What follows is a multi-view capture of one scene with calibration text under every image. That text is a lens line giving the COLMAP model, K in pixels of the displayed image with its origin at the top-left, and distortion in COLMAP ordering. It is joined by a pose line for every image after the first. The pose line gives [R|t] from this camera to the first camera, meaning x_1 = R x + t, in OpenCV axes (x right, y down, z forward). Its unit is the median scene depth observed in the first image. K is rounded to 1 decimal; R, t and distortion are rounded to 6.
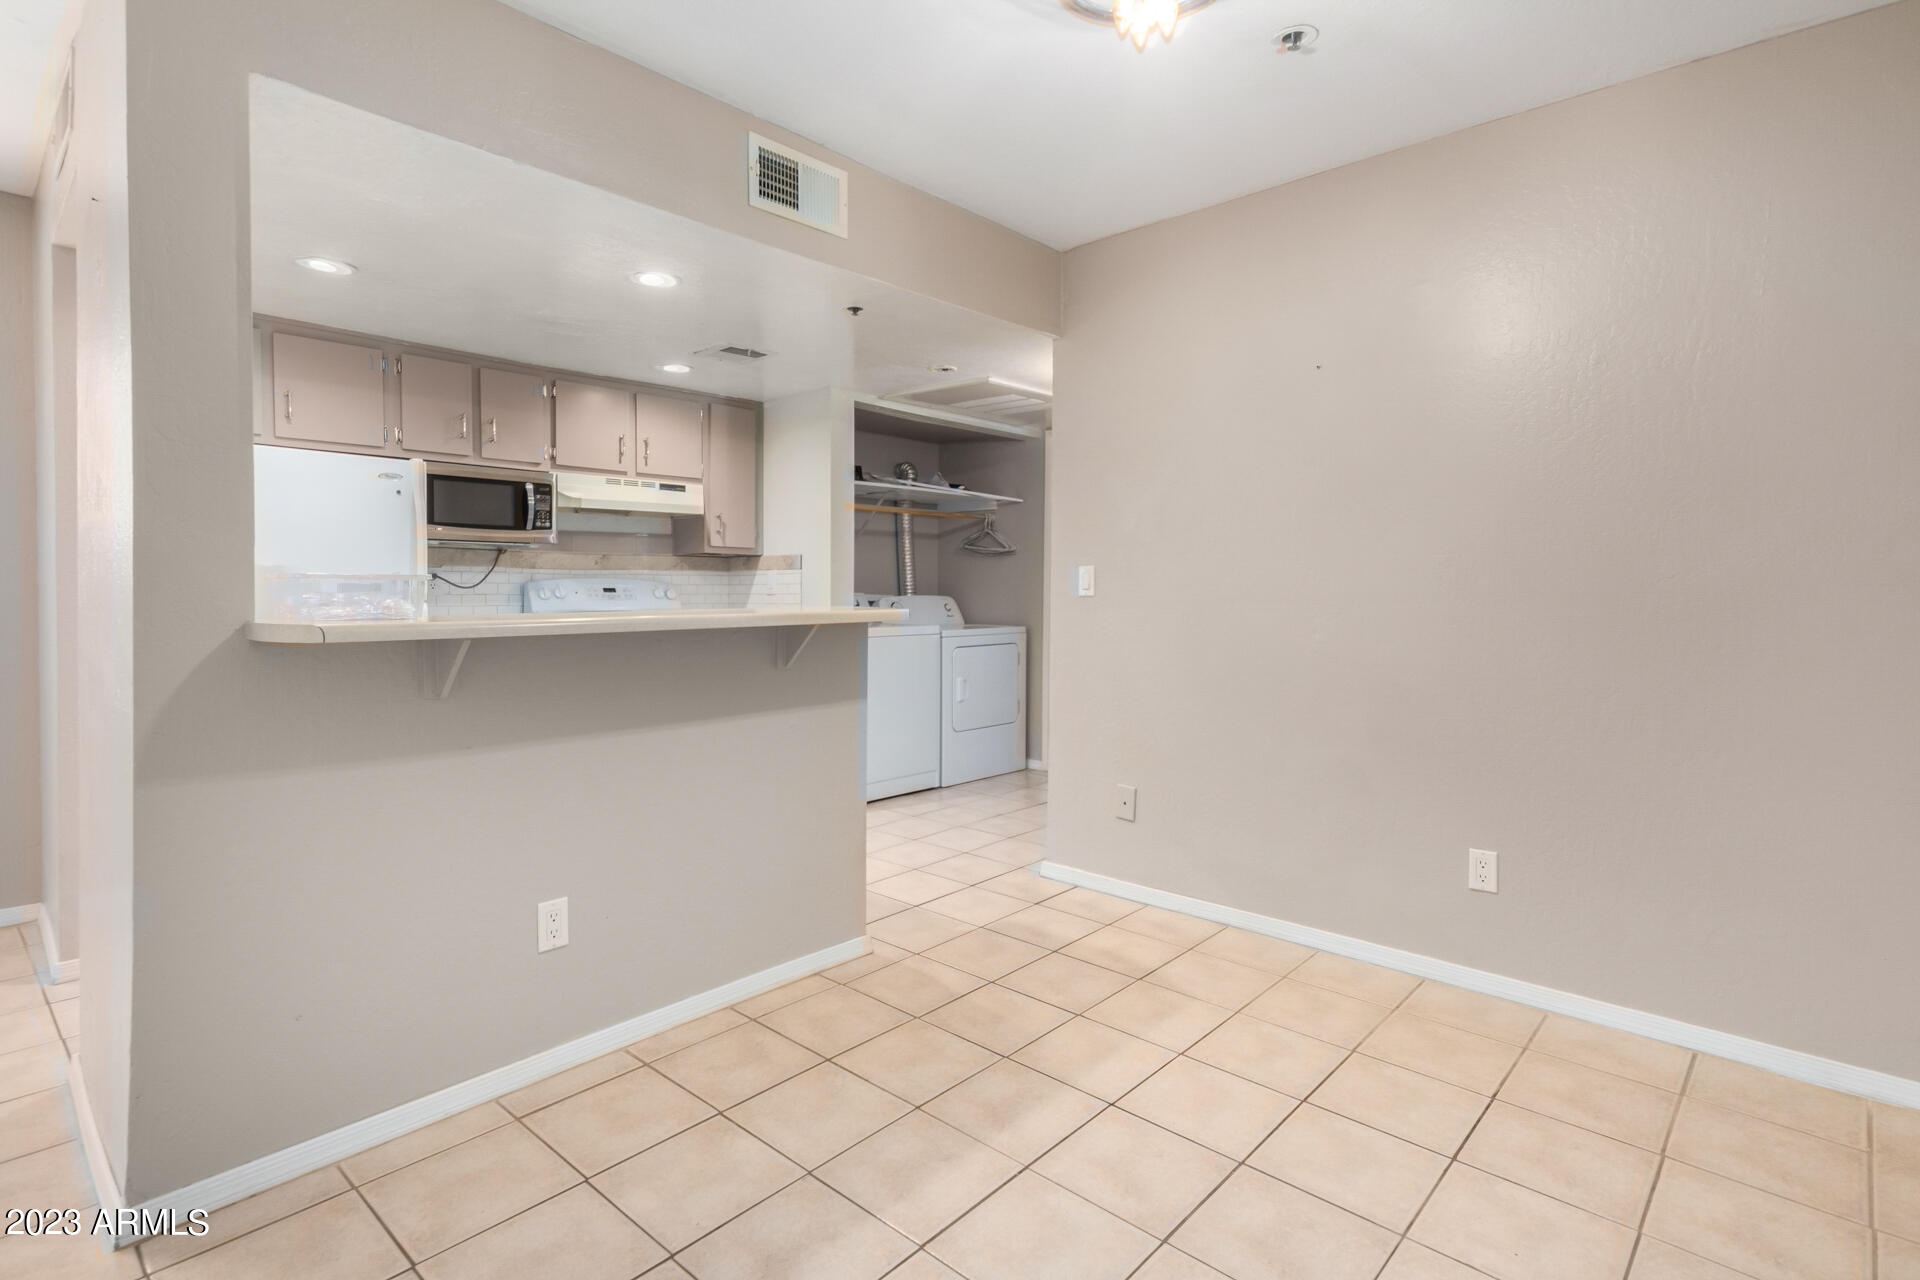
lens RADIAL K [[951.7, 0, 926.8], [0, 951.7, 595.8], [0, 0, 1]] dist [0.022783, -0.000153]
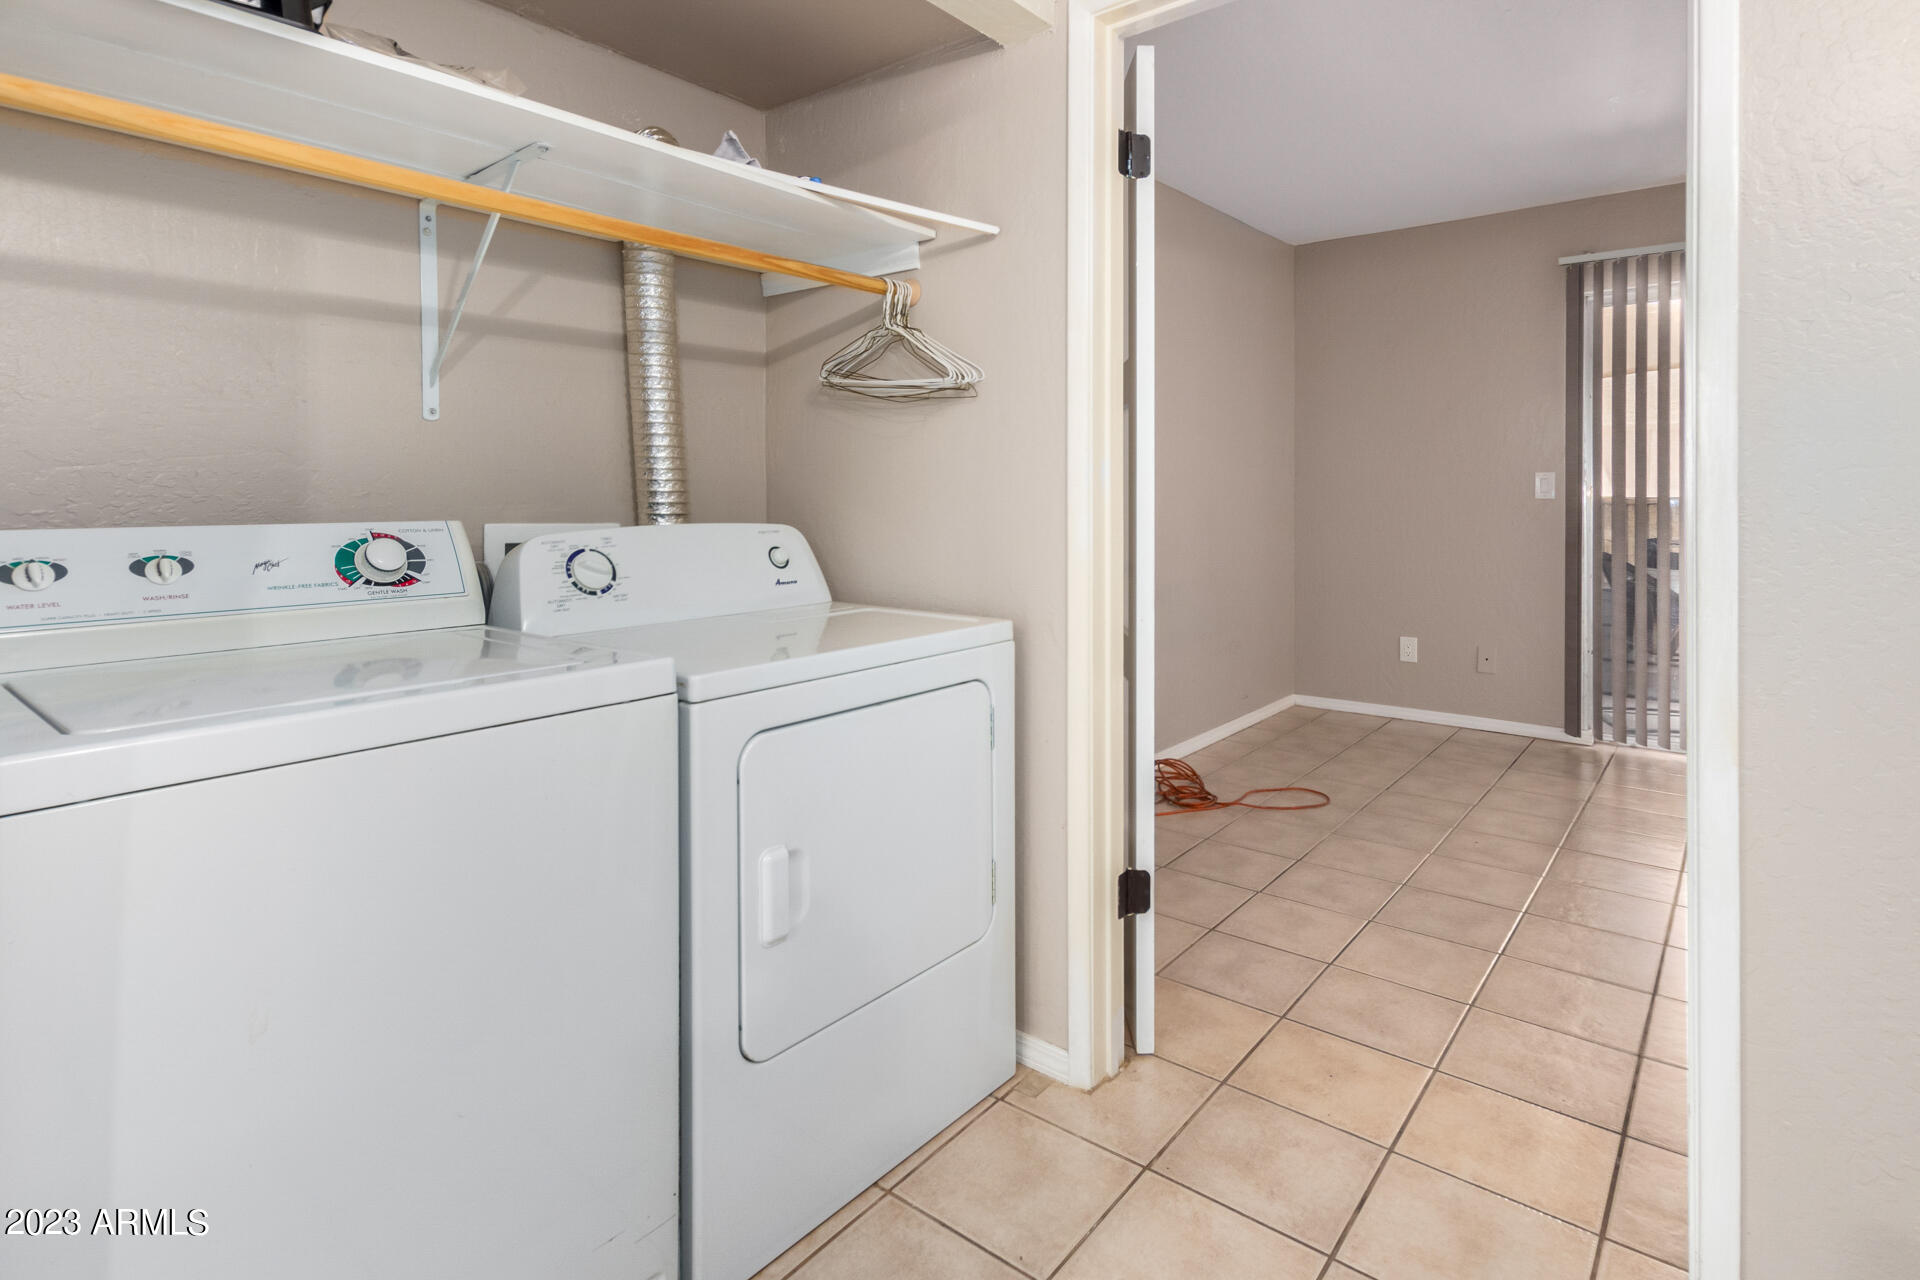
lens RADIAL K [[952.0, 0, 957.2], [0, 952.0, 578.0], [0, 0, 1]] dist [0.008058, 0.000353]
pose [[0.997811, -0.022240, 0.062274, 0.064087], [0.016947, 0.996298, 0.084275, -0.007780], [-0.063918, -0.083035, 0.994495, 0.662167]]
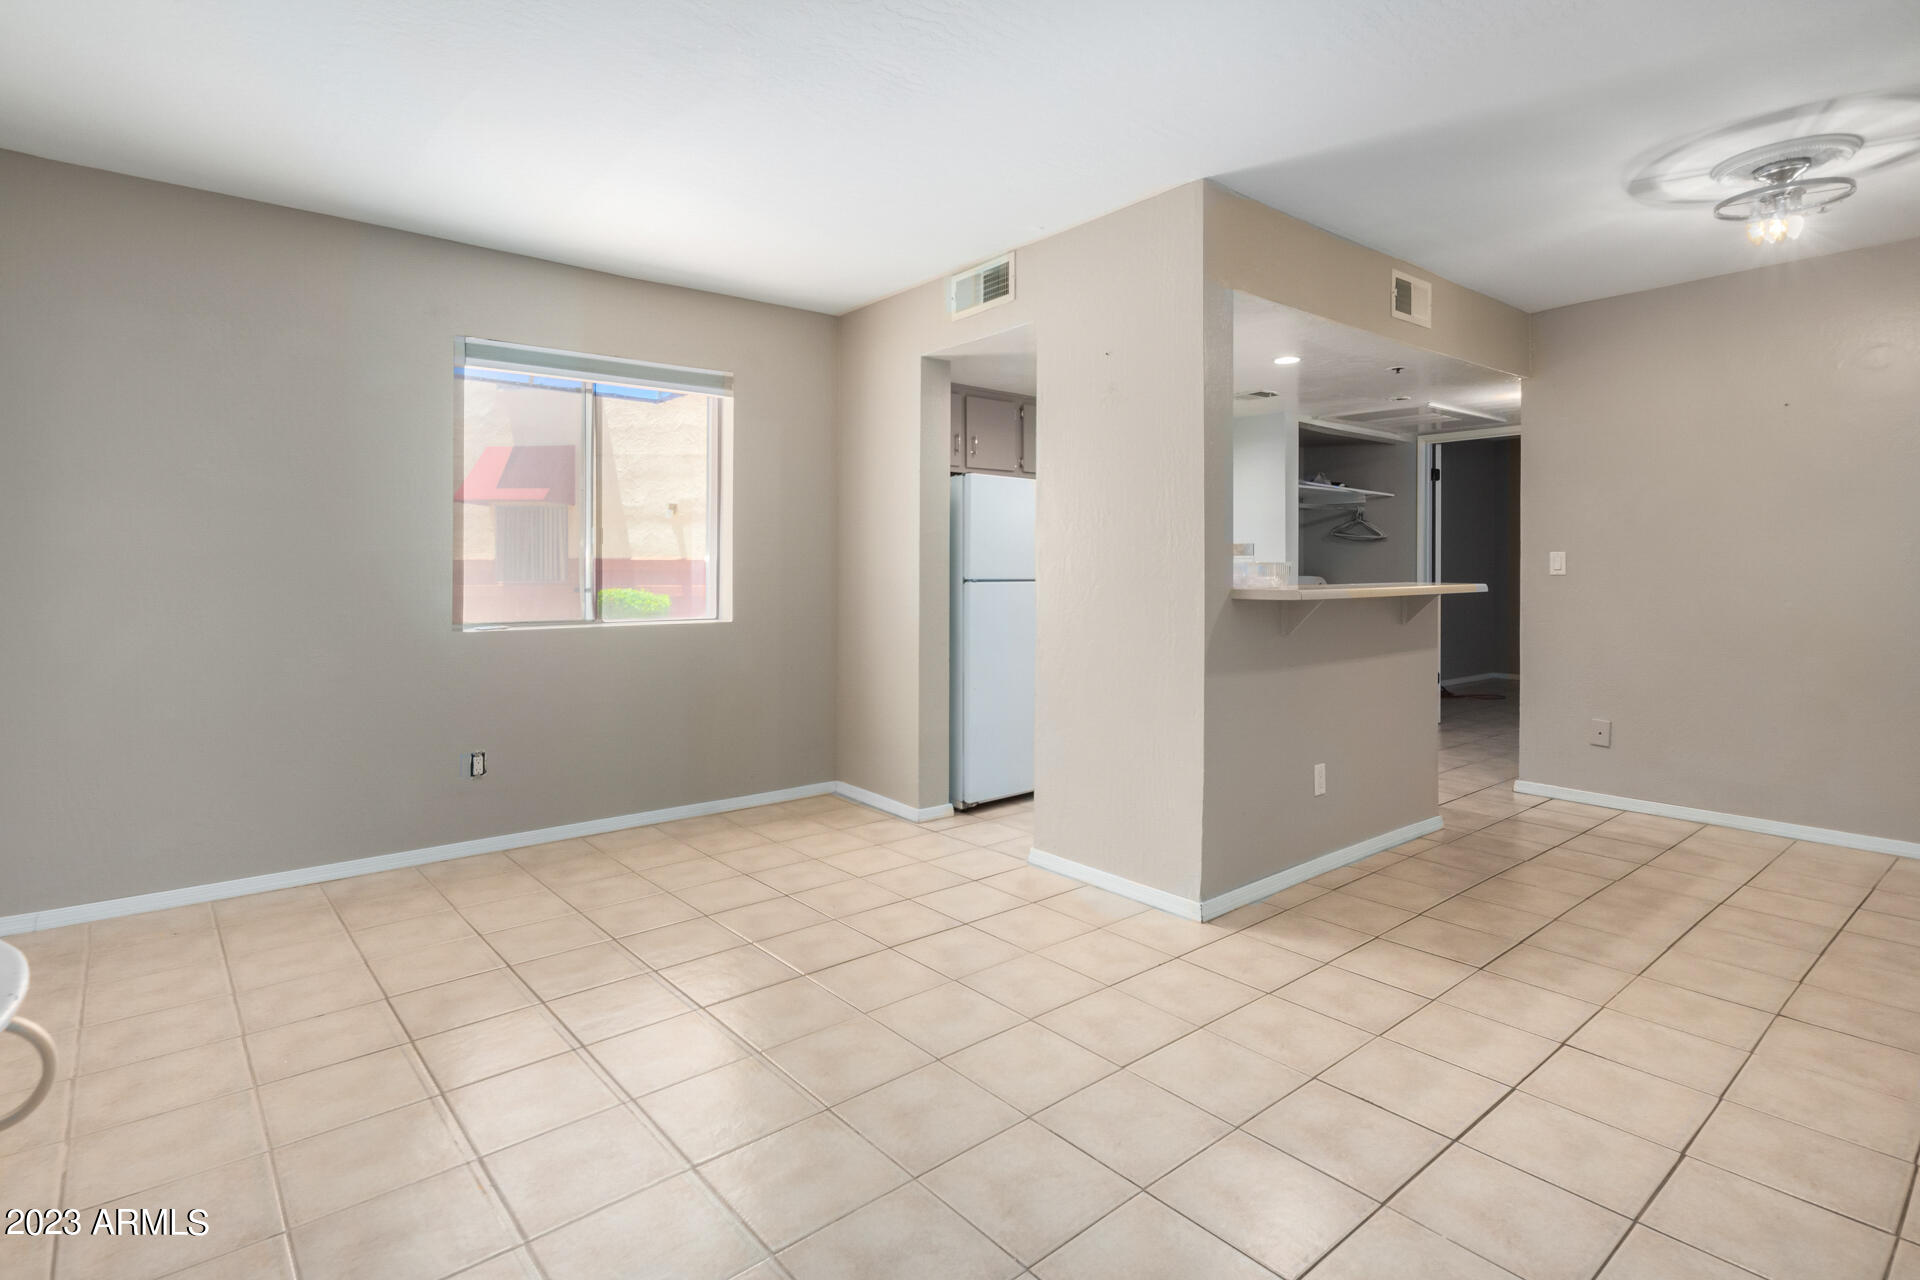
lens RADIAL K [[952.0, 0, 957.2], [0, 952.0, 578.0], [0, 0, 1]] dist [0.008058, 0.000353]
pose [[0.991885, 0.000831, -0.127137, -0.285739], [-0.000295, 0.999991, 0.004235, -0.001990], [0.127140, -0.004163, 0.991876, -0.244012]]
